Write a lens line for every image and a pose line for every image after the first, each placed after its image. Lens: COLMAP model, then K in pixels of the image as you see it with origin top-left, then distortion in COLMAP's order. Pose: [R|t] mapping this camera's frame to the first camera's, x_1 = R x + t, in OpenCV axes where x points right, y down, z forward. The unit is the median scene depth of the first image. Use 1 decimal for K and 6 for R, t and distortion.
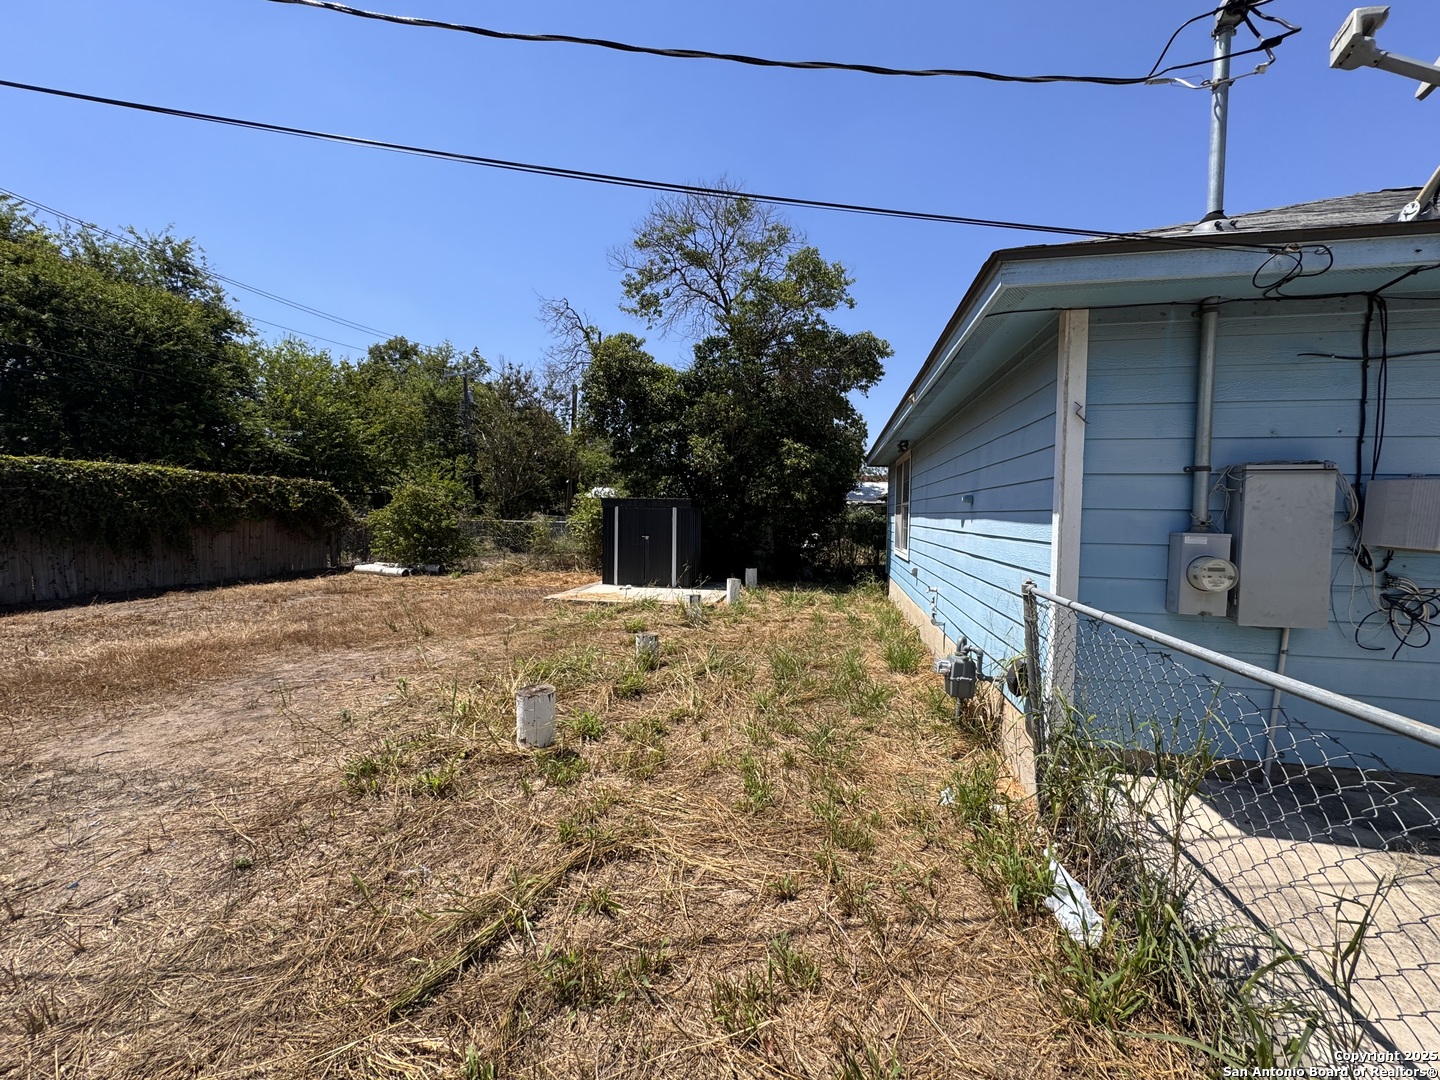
lens RADIAL K [[577.4, 0, 715.1], [0, 577.4, 537.8], [0, 0, 1]] dist [-0.003441, 0.000479]
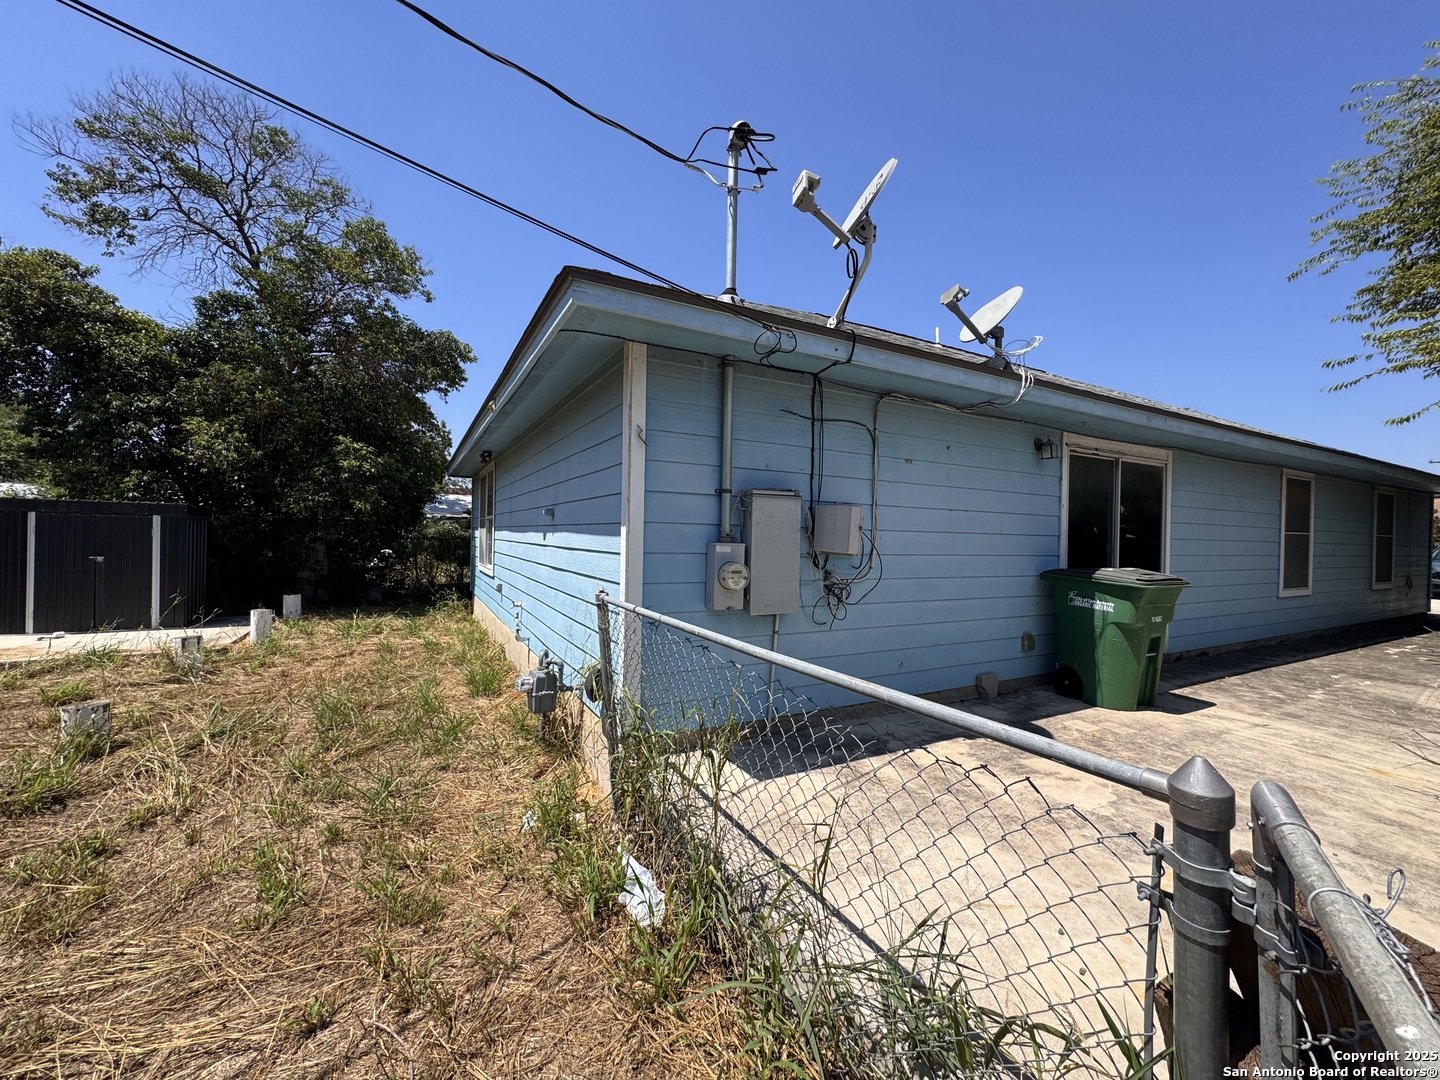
lens RADIAL K [[577.4, 0, 721.1], [0, 577.4, 537.9], [0, 0, 1]] dist [-0.003441, 0.000479]
pose [[0.769891, -0.001237, 0.638175, 0.027123], [0.017939, 0.999645, -0.019703, 0.003095], [-0.637924, 0.026618, 0.769640, 0.033451]]
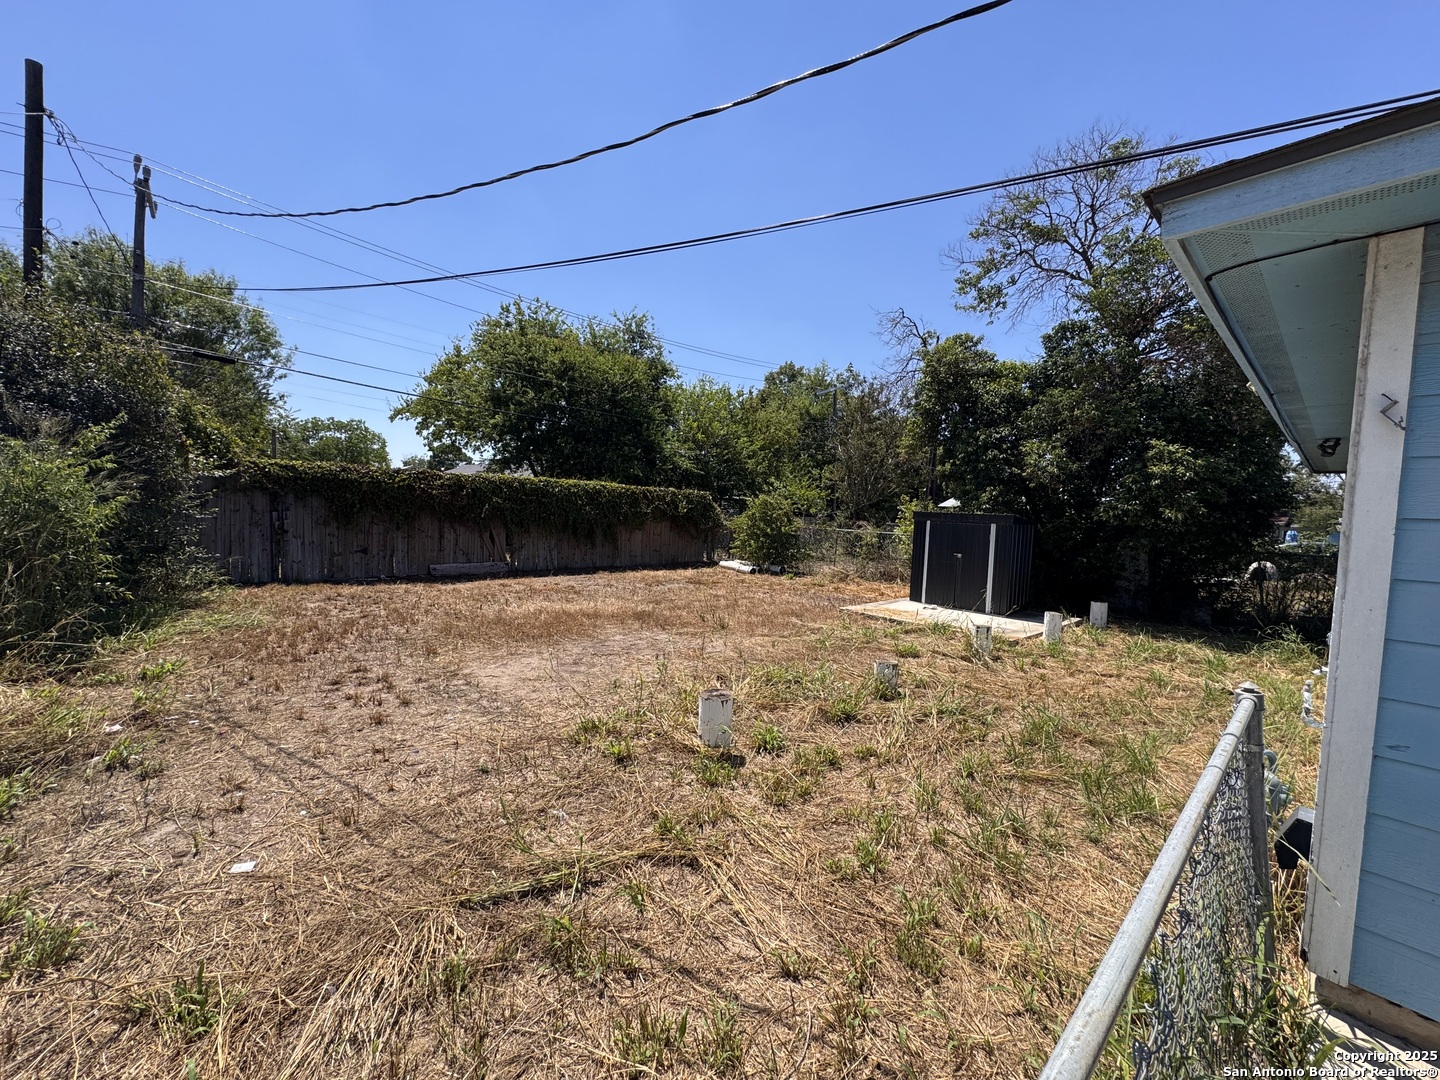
lens RADIAL K [[577.4, 0, 725.3], [0, 577.4, 536.1], [0, 0, 1]] dist [-0.003441, 0.000479]
pose [[0.799068, 0.048288, -0.599299, 0.287582], [-0.054197, 0.998497, 0.008190, -0.039760], [0.598793, 0.025936, 0.800484, 0.095246]]
